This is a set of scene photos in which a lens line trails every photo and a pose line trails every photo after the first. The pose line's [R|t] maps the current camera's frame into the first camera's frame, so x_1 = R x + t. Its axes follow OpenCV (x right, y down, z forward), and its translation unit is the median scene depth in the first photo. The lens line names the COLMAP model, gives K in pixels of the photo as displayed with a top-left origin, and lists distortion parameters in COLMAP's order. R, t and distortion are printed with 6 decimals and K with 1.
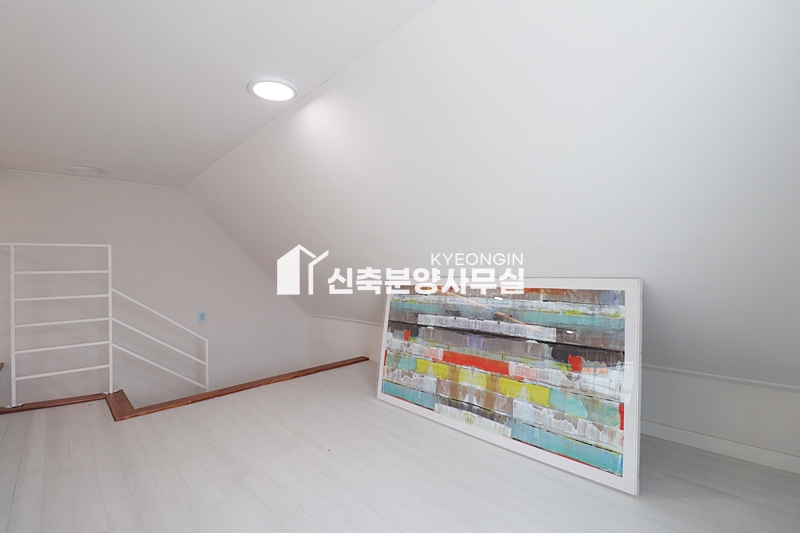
lens RADIAL K [[375.3, 0, 397.9], [0, 375.3, 260.7], [0, 0, 1]] dist [-0.001620, -0.014259]
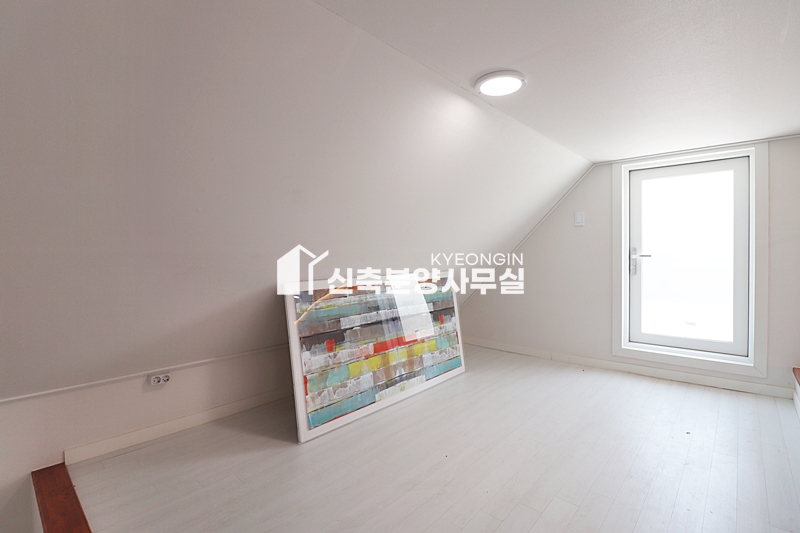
lens RADIAL K [[375.3, 0, 397.9], [0, 375.3, 260.7], [0, 0, 1]] dist [-0.001620, -0.014259]
pose [[-0.096042, 0.001688, 0.995376, -0.962036], [-0.010168, 0.999945, -0.002677, -0.000186], [-0.995325, -0.010378, -0.096019, 1.030735]]
